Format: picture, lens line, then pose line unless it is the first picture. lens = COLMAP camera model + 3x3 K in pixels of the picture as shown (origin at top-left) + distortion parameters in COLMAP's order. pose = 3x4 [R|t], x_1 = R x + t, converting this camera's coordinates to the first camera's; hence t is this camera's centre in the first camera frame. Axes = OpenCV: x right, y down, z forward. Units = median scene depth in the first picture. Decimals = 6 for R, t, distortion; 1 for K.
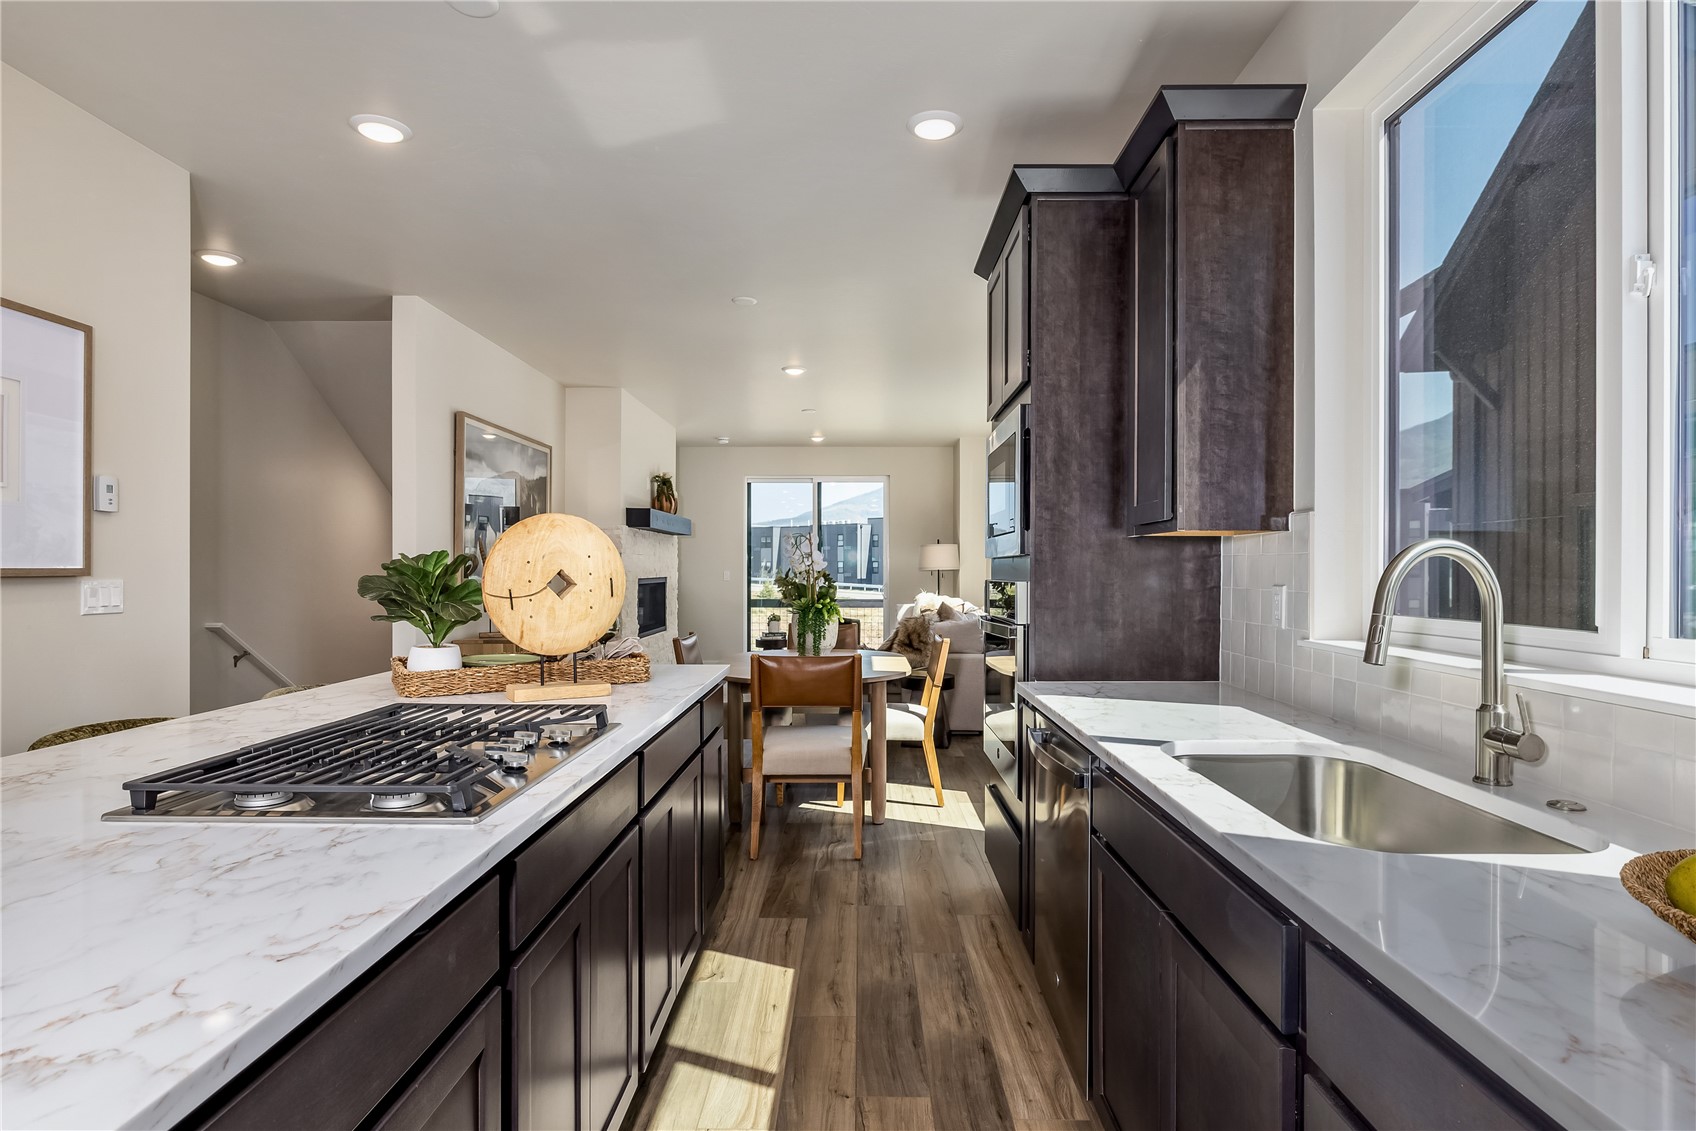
lens RADIAL K [[892.0, 0, 854.9], [0, 892.0, 571.6], [0, 0, 1]] dist [-0.004176, -0.000283]
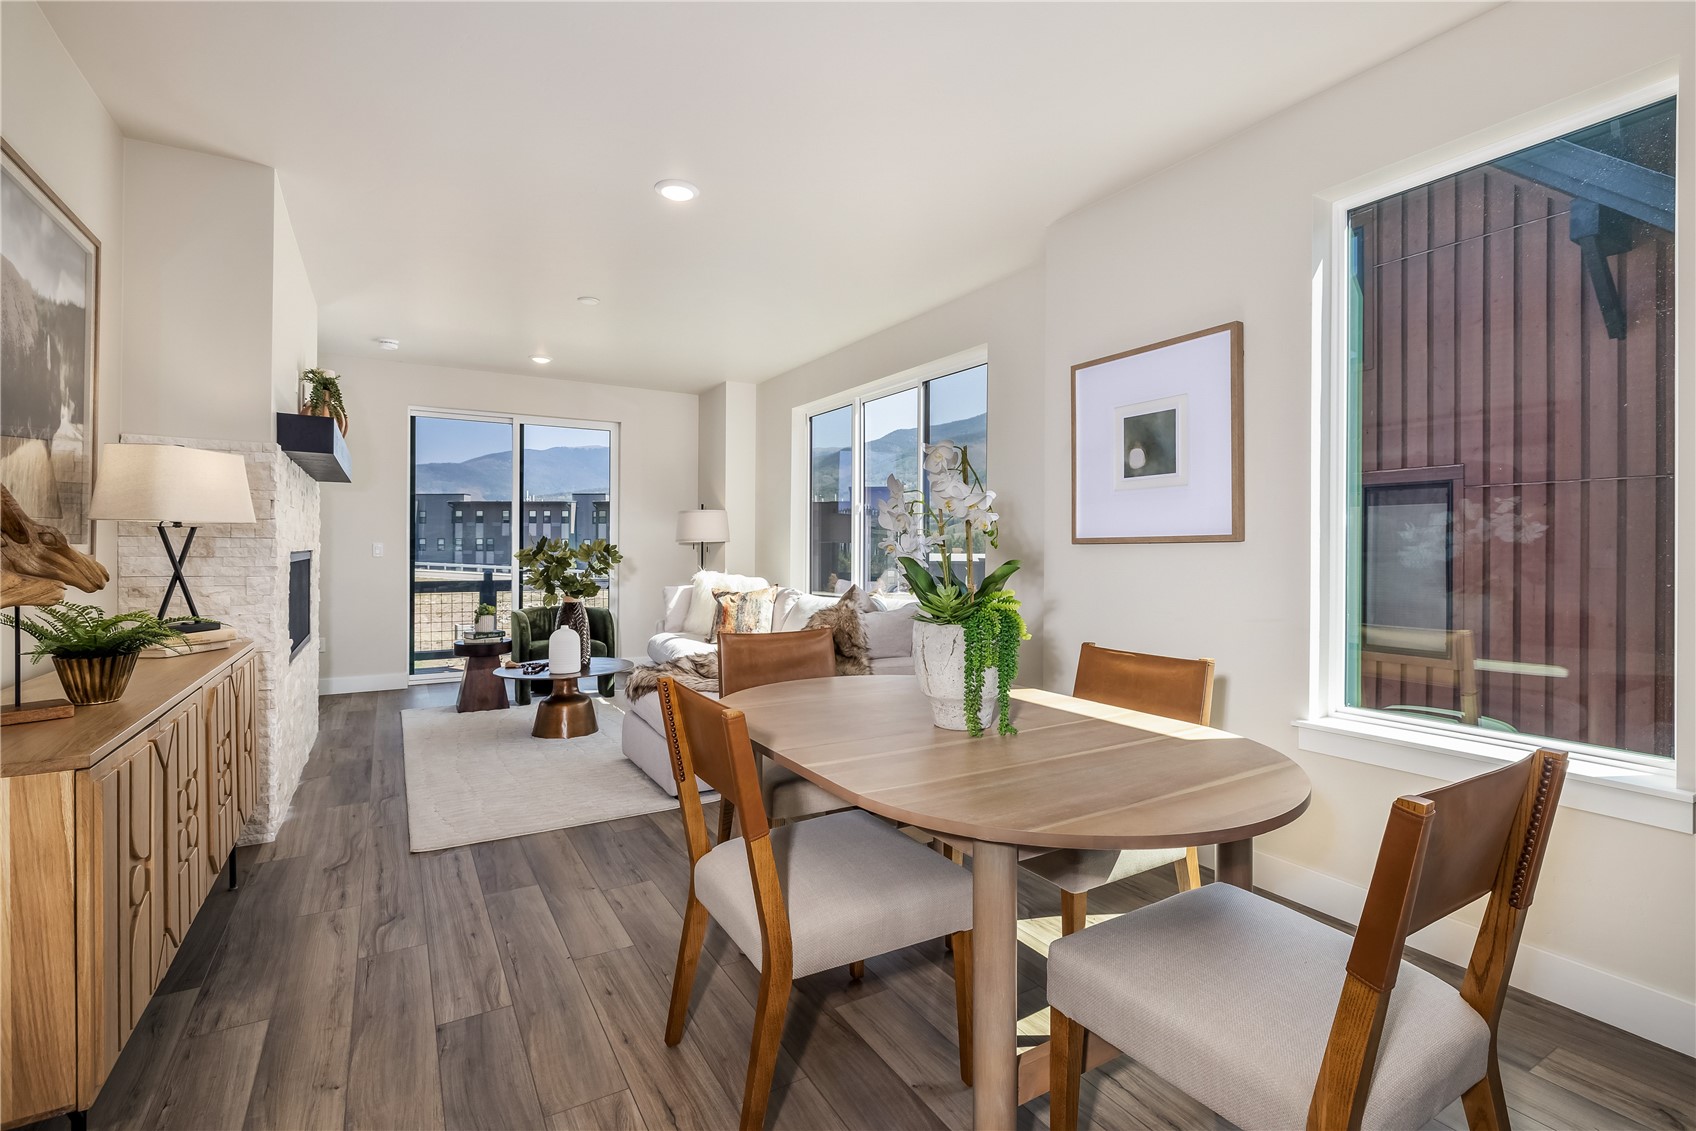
lens RADIAL K [[775.8, 0, 847.0], [0, 775.8, 553.8], [0, 0, 1]] dist [-0.000447, 0.000299]
pose [[0.859553, -0.001712, 0.511044, -0.204434], [-0.001206, 0.999985, 0.005379, 0.006280], [-0.511046, -0.005240, 0.859537, 0.456330]]
